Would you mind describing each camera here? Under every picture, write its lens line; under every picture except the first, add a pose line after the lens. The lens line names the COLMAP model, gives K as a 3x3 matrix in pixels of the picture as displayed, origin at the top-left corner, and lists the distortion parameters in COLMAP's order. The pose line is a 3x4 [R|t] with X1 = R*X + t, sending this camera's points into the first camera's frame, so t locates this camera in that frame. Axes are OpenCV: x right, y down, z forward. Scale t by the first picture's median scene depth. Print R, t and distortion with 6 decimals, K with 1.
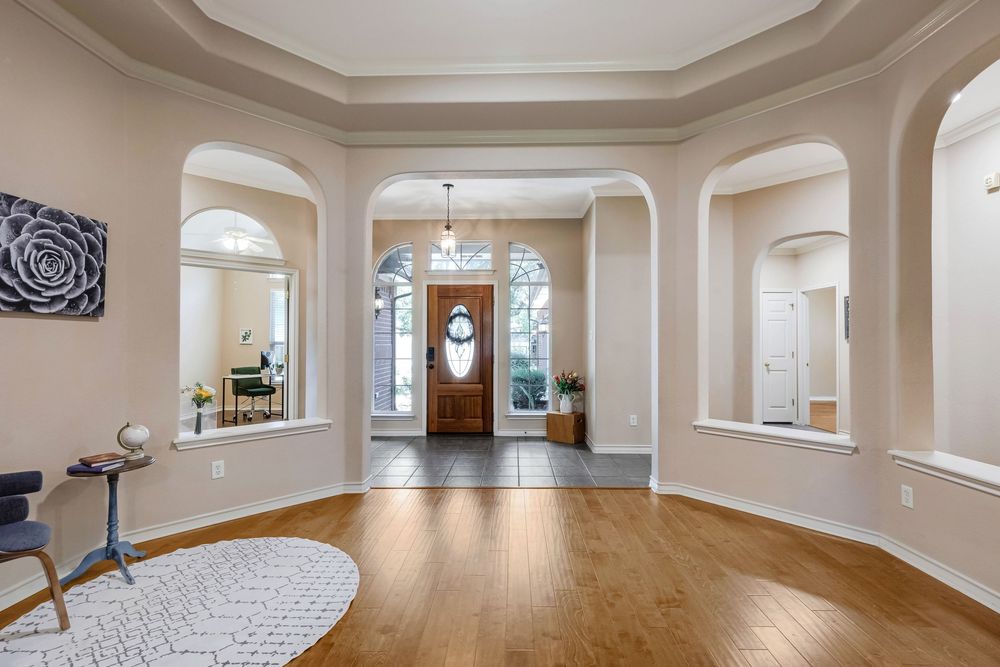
lens RADIAL K [[453.0, 0, 502.9], [0, 453.0, 333.7], [0, 0, 1]] dist [0.015764, 0.000347]
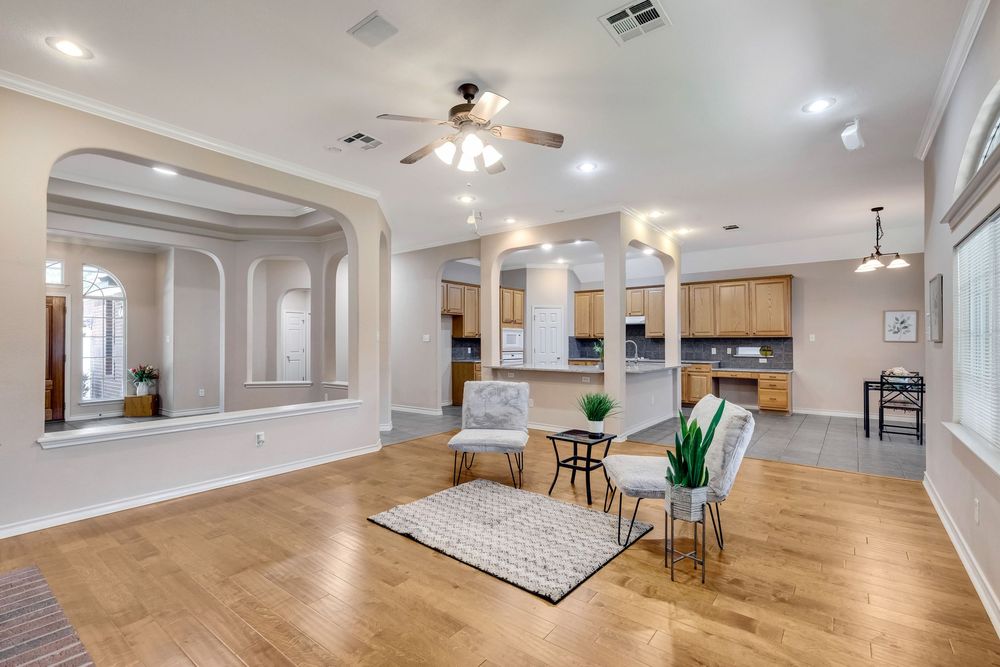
lens RADIAL K [[453.0, 0, 503.6], [0, 453.0, 337.2], [0, 0, 1]] dist [0.015764, 0.000347]
pose [[0.591838, 0.005943, 0.806035, -0.331108], [-0.005110, 0.999980, -0.003621, -0.002216], [-0.806041, -0.001976, 0.591857, -0.700989]]
